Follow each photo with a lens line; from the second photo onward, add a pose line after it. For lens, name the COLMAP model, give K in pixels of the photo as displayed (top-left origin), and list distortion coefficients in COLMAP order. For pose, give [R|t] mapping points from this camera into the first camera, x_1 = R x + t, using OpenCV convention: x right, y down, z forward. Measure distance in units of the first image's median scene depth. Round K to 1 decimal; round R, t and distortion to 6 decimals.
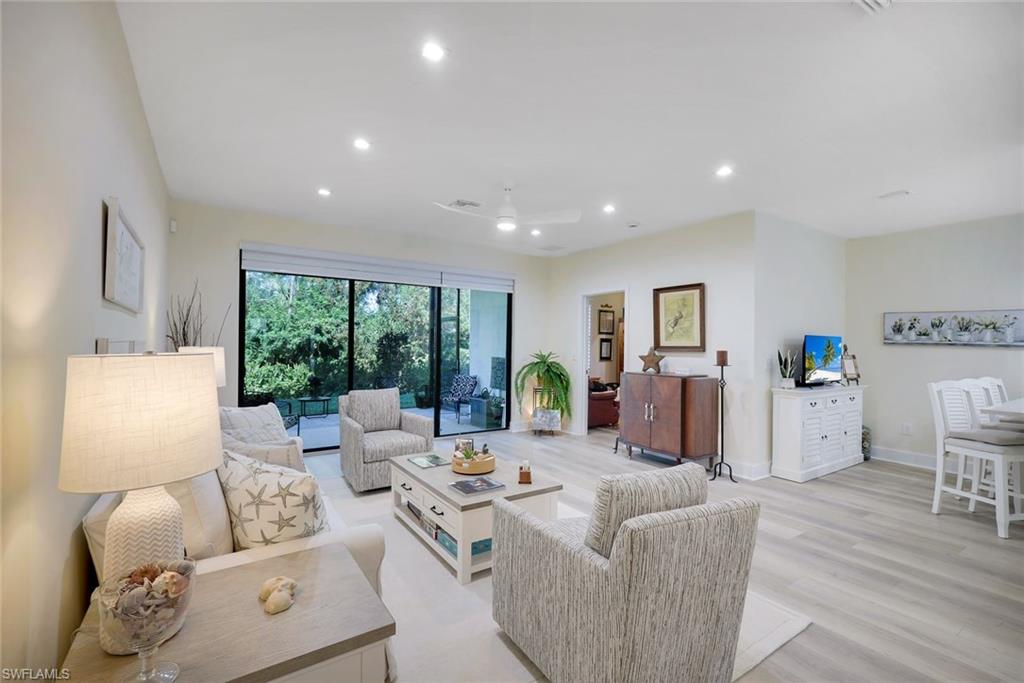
lens RADIAL K [[449.1, 0, 512.0], [0, 449.1, 341.5], [0, 0, 1]] dist [0.002398, 0.000165]
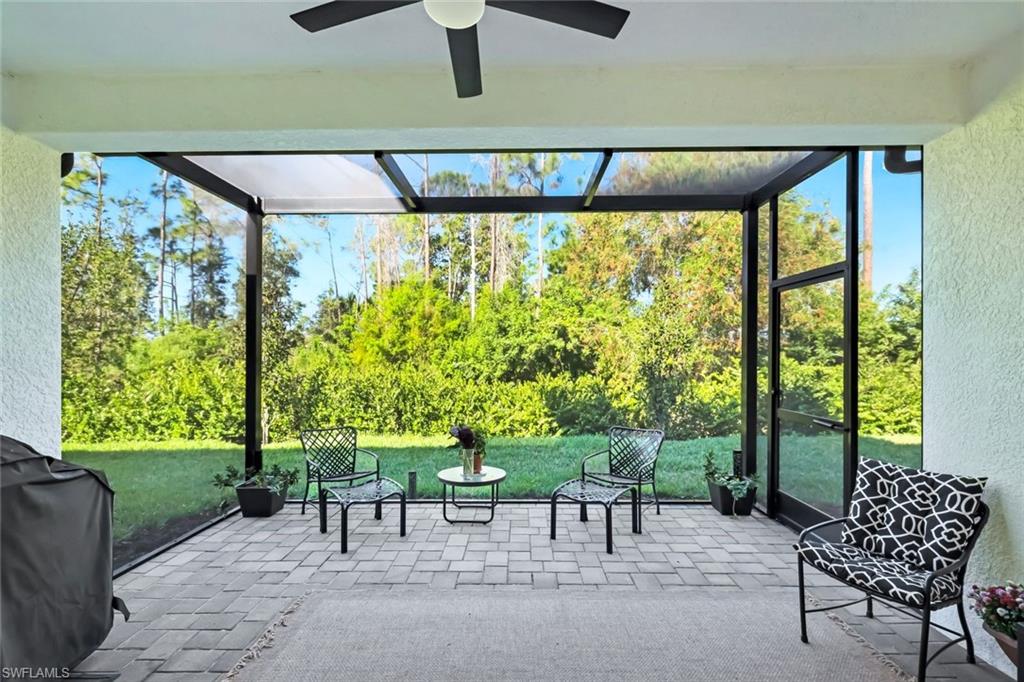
lens RADIAL K [[449.1, 0, 512.0], [0, 449.1, 341.0], [0, 0, 1]] dist [0.002398, 0.000165]
pose [[0.818653, -0.030519, -0.573476, -0.255680], [0.020290, 0.999501, -0.024226, 0.009830], [0.573929, 0.008197, 0.818864, 1.126867]]
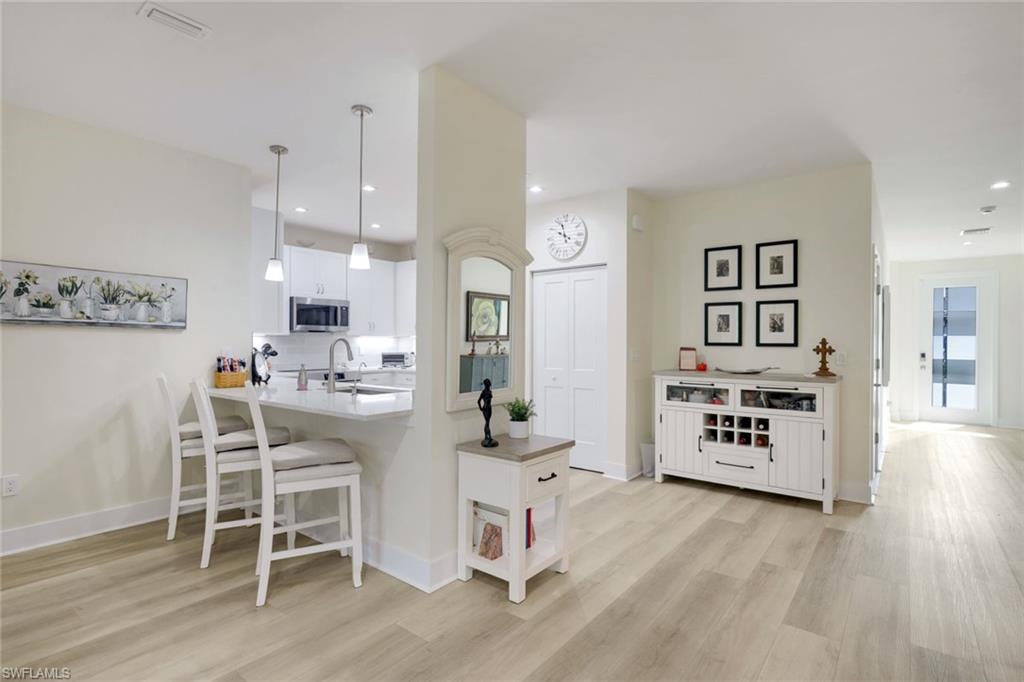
lens RADIAL K [[503.8, 0, 512.0], [0, 503.8, 341.0], [0, 0, 1]] dist [0.004844, 0.000736]
pose [[-0.305098, -0.015225, 0.952199, 0.141630], [-0.013969, 0.999836, 0.011511, 0.012534], [-0.952219, -0.009790, -0.305260, 0.612781]]
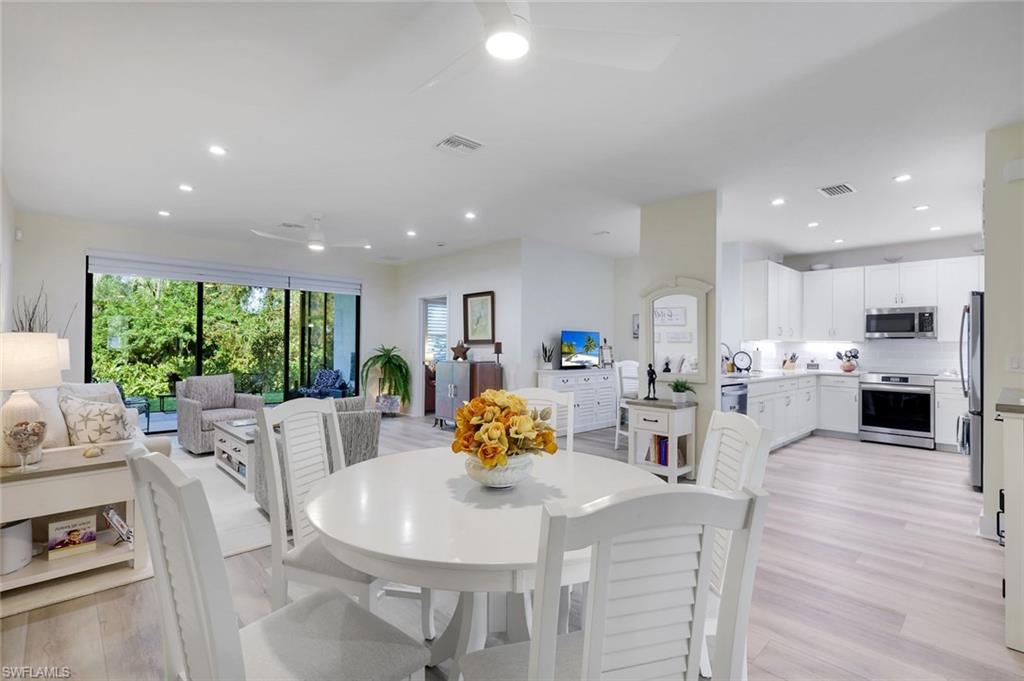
lens RADIAL K [[472.6, 0, 512.0], [0, 472.6, 340.5], [0, 0, 1]] dist [0.003247, 0.000638]
pose [[0.984997, -0.003366, 0.172537, 0.226302], [0.003747, 0.999991, -0.001883, 0.015075], [-0.172529, 0.002501, 0.985001, -0.334189]]
